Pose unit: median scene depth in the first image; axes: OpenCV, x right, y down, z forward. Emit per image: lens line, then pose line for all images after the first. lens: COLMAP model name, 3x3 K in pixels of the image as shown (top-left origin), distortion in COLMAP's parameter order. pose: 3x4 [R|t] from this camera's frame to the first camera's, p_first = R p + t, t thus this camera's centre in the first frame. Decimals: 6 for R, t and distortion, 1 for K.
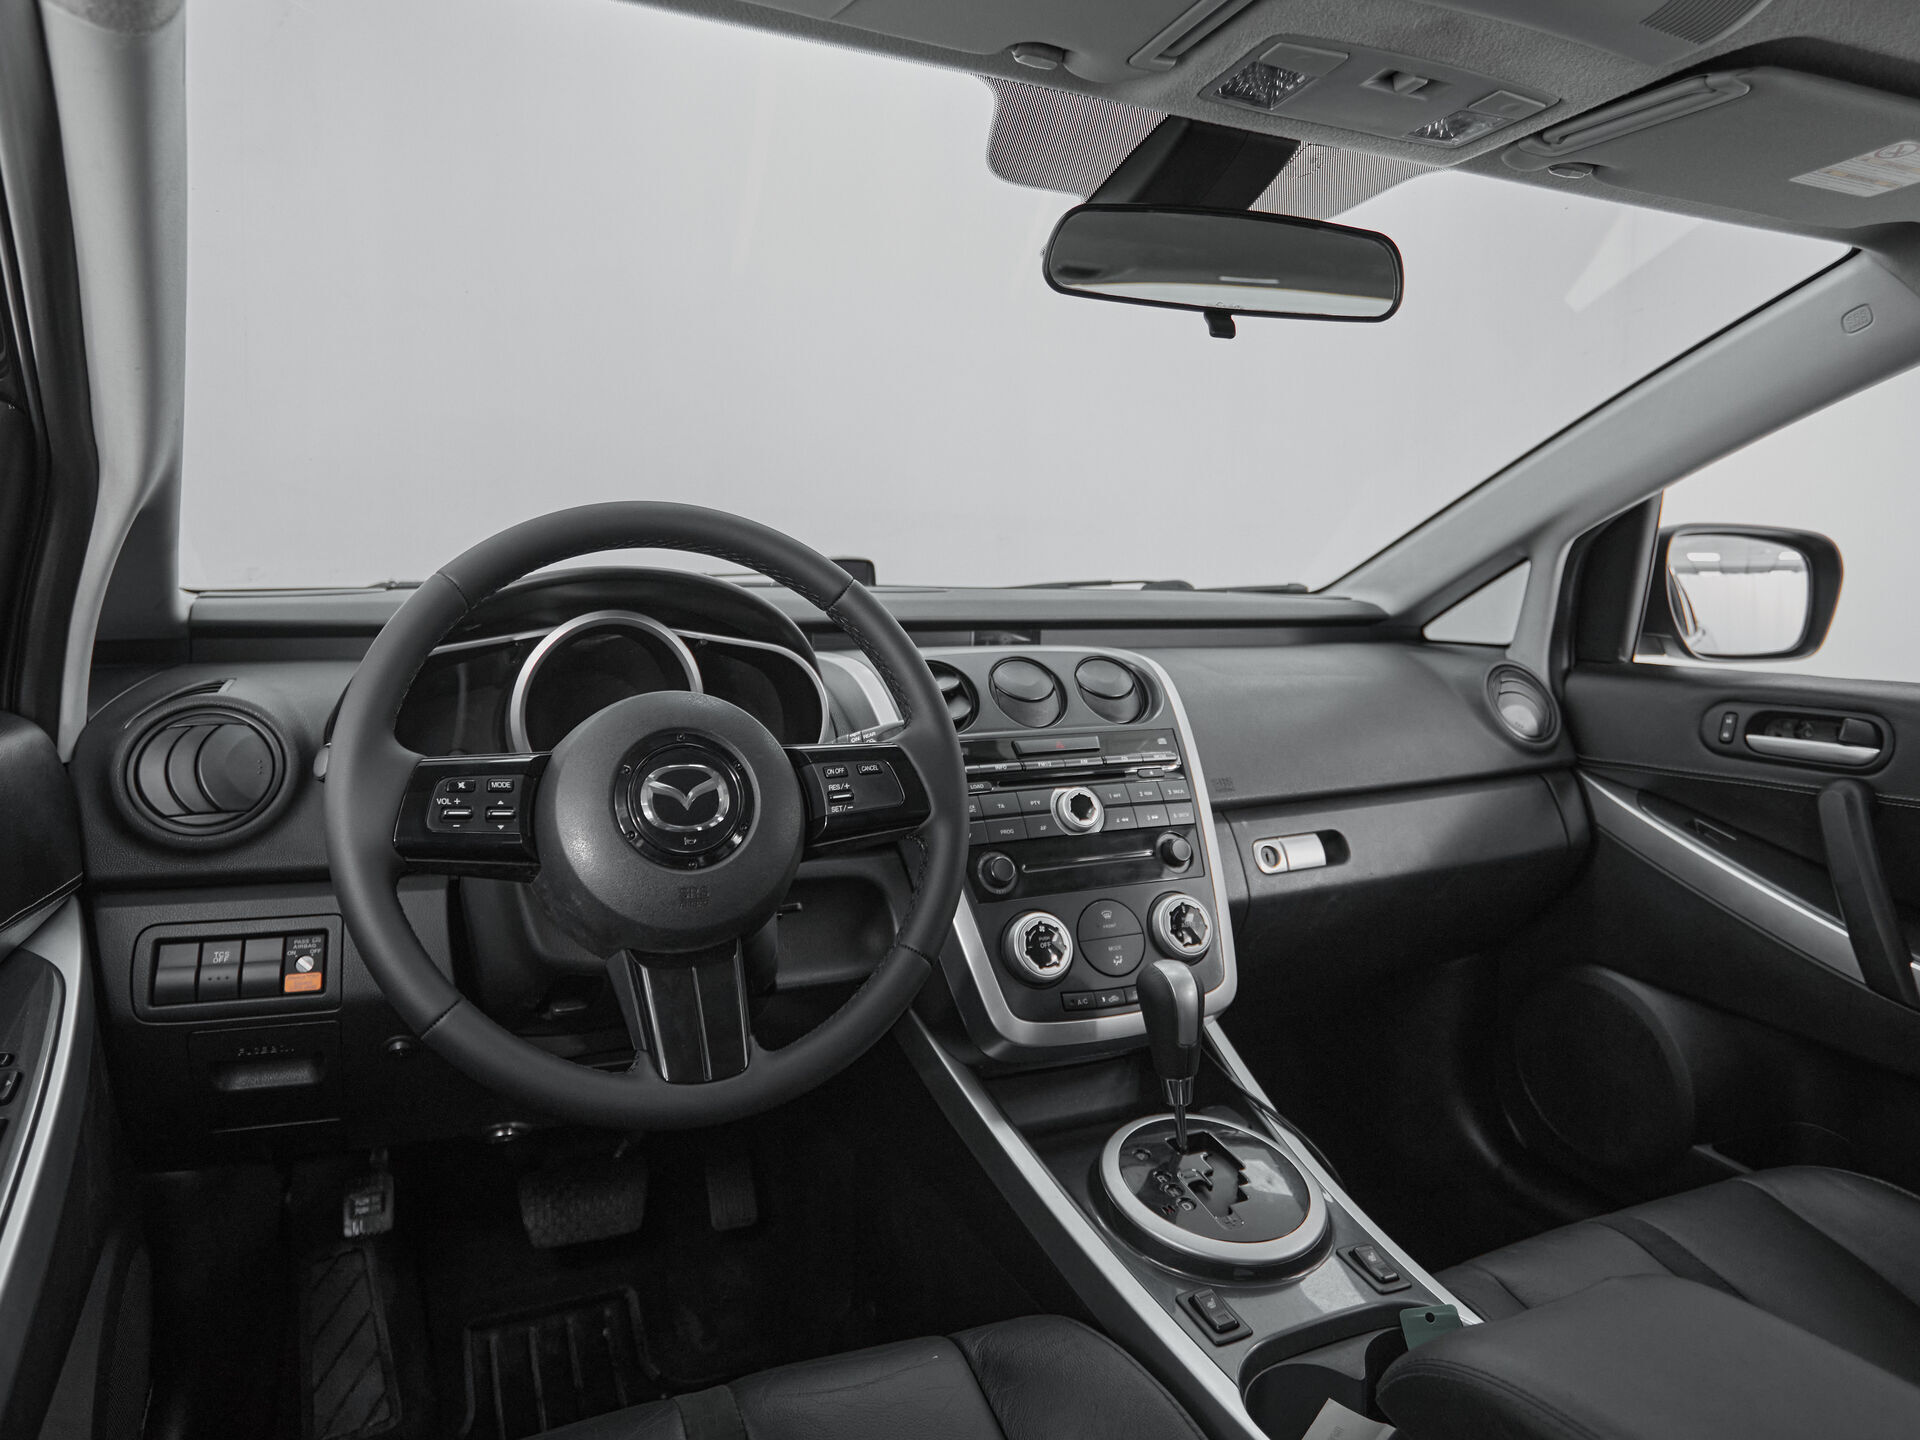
lens RADIAL K [[1231.5, 0, 949.8], [0, 1231.5, 664.0], [0, 0, 1]] dist [-0.006258, -0.003474]
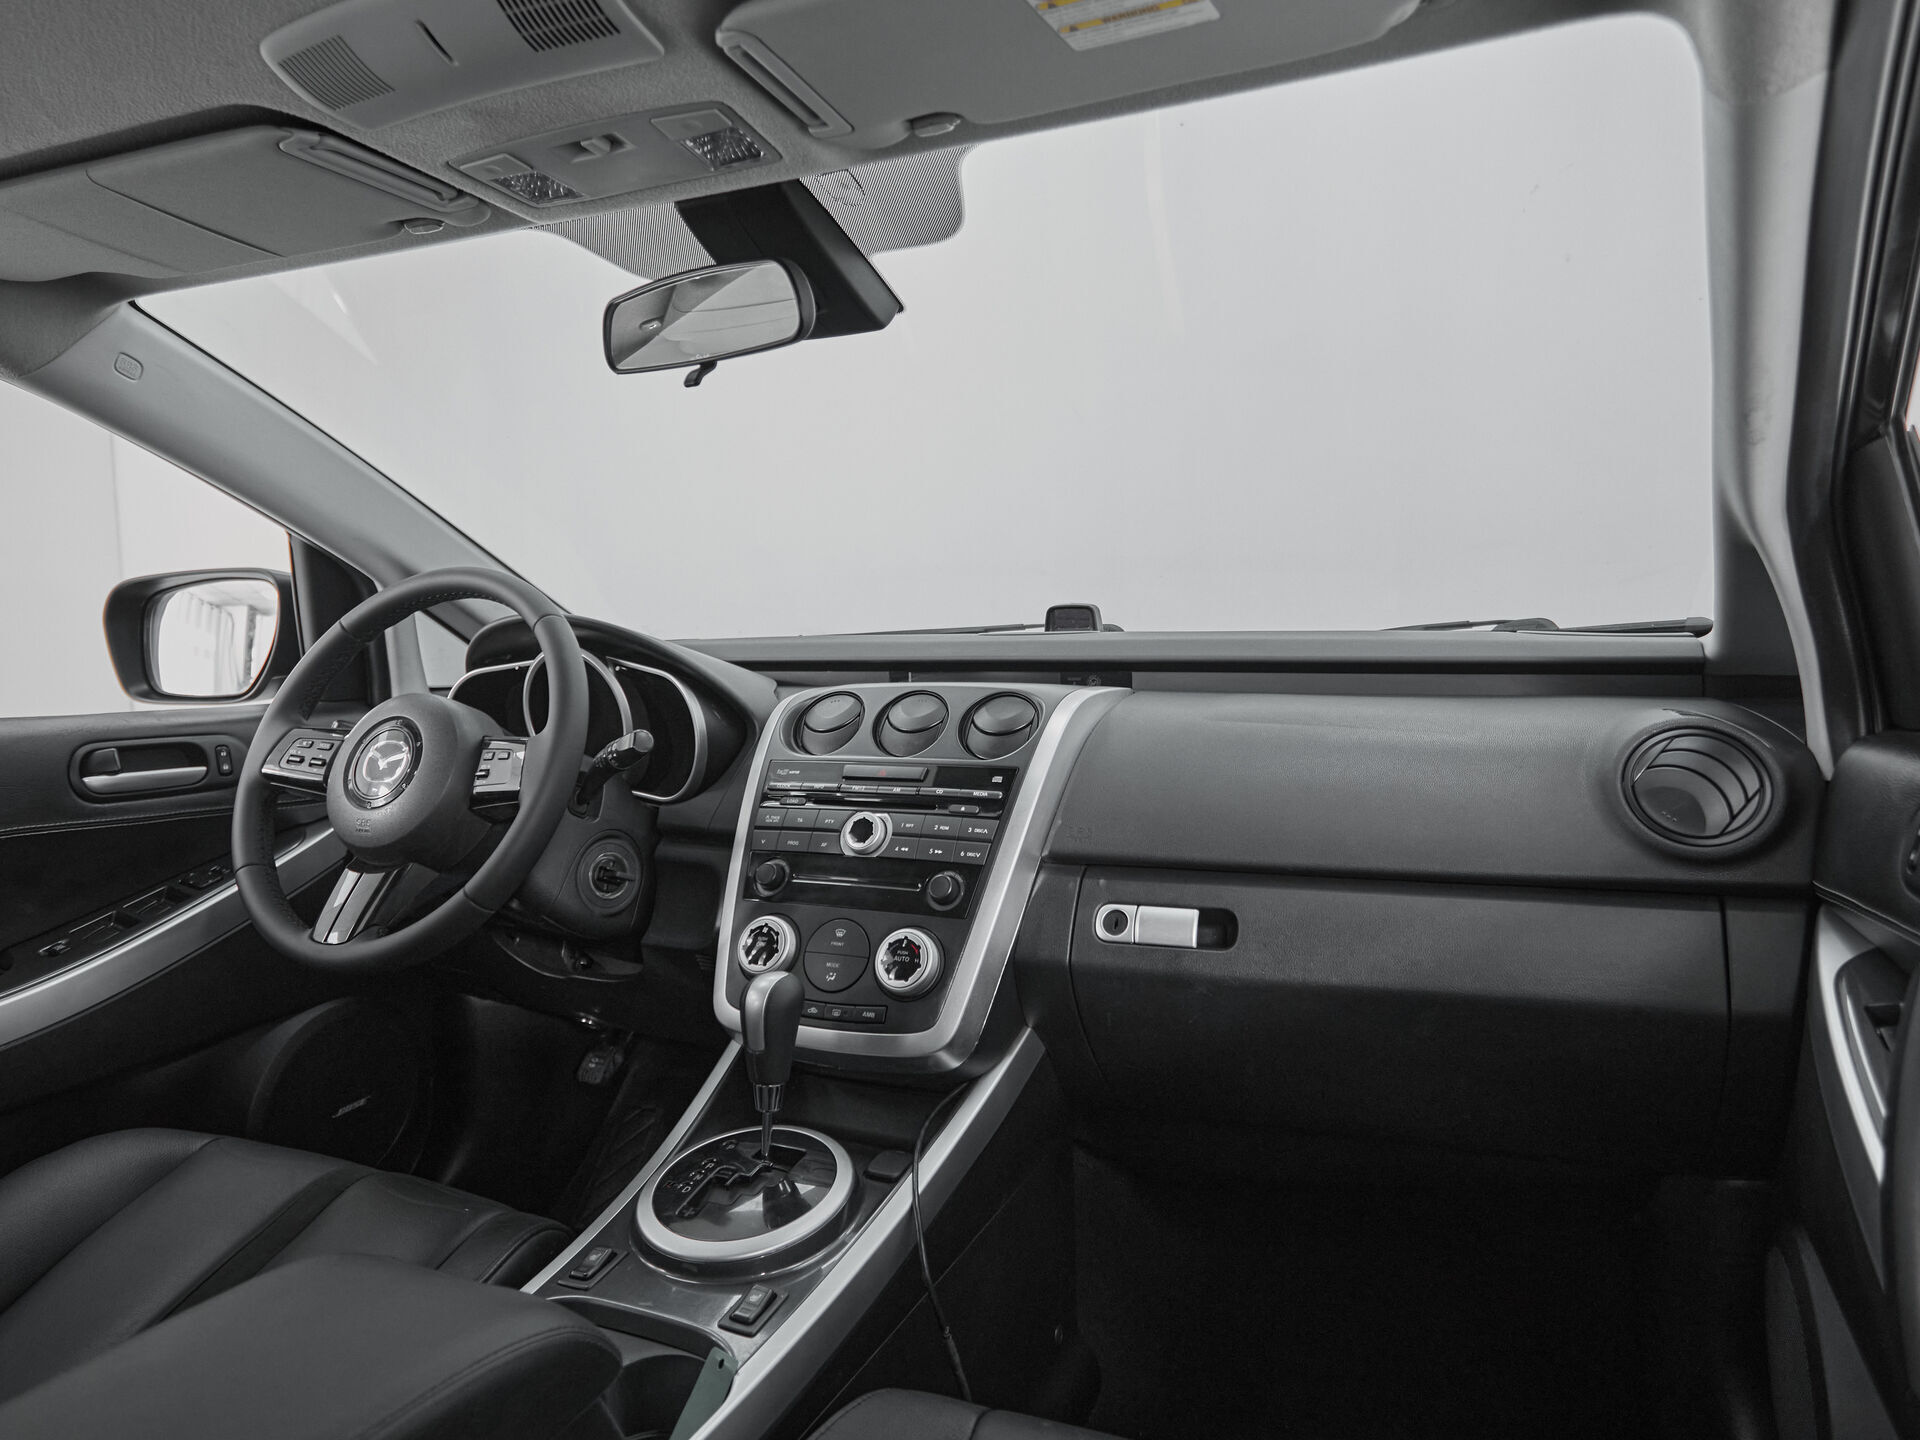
lens RADIAL K [[1231.5, 0, 948.4], [0, 1231.5, 662.5], [0, 0, 1]] dist [-0.006258, -0.003474]
pose [[0.651736, -0.005035, -0.758429, 0.909615], [-0.040442, 0.998325, -0.041380, 0.013450], [0.757367, 0.057641, 0.650441, 0.351609]]
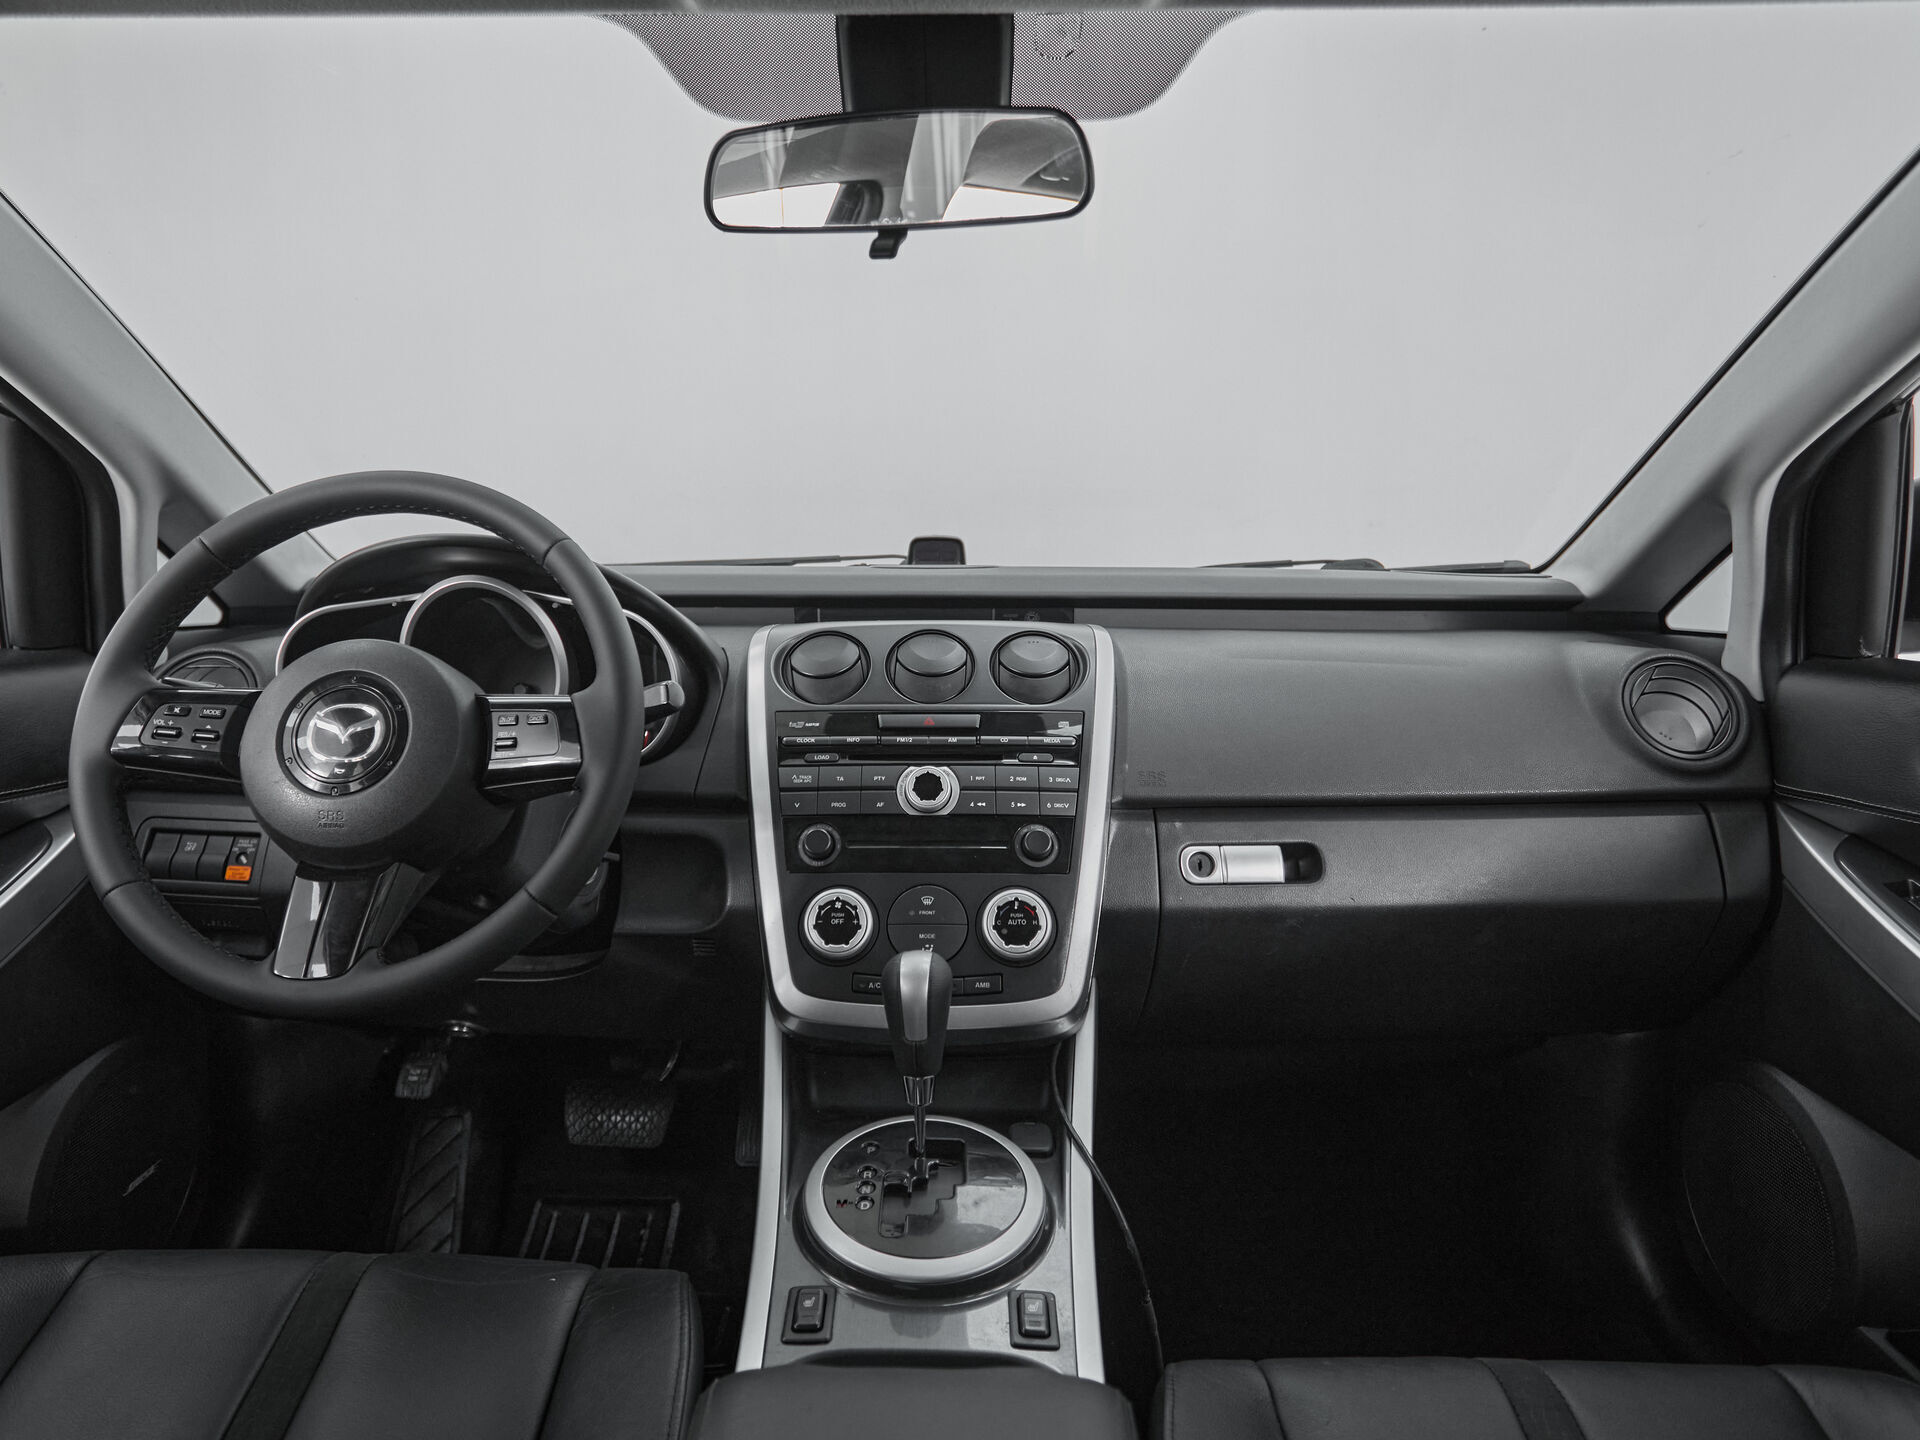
lens RADIAL K [[1231.5, 0, 932.4], [0, 1231.5, 723.2], [0, 0, 1]] dist [-0.006258, -0.003474]
pose [[0.894795, 0.045869, -0.444115, 0.505059], [-0.025759, 0.998355, 0.051215, 0.018403], [0.445733, -0.034387, 0.894505, 0.152922]]
